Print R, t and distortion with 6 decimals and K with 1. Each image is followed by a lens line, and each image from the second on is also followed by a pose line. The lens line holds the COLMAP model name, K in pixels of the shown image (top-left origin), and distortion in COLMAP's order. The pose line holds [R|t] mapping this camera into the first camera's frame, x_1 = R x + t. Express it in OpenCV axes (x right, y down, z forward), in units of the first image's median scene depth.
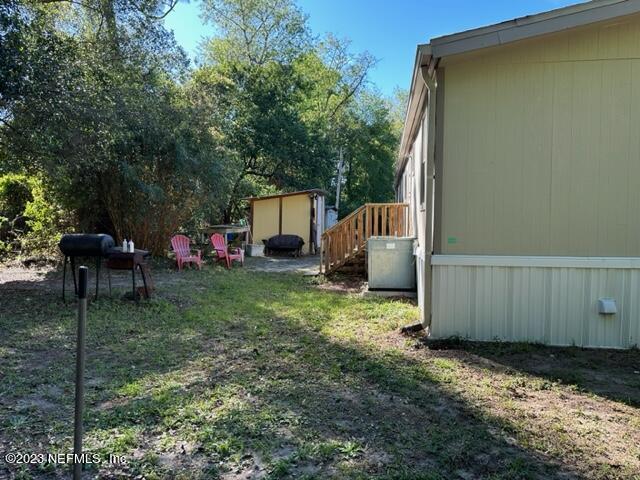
lens RADIAL K [[452.9, 0, 320.0], [0, 452.9, 240.0], [0, 0, 1]] dist [0.047285, -0.079594]
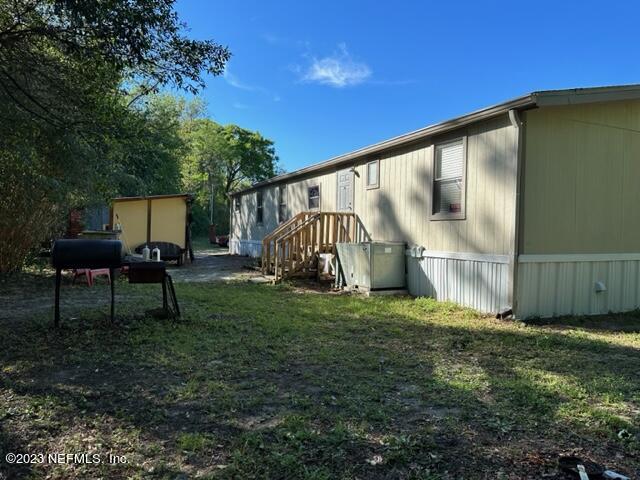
lens RADIAL K [[452.9, 0, 320.0], [0, 452.9, 240.0], [0, 0, 1]] dist [0.047285, -0.079594]
pose [[0.832135, 0.001803, 0.554570, -0.913337], [0.009742, 0.999793, -0.017868, 0.008443], [-0.554487, 0.020271, 0.831945, 0.223402]]
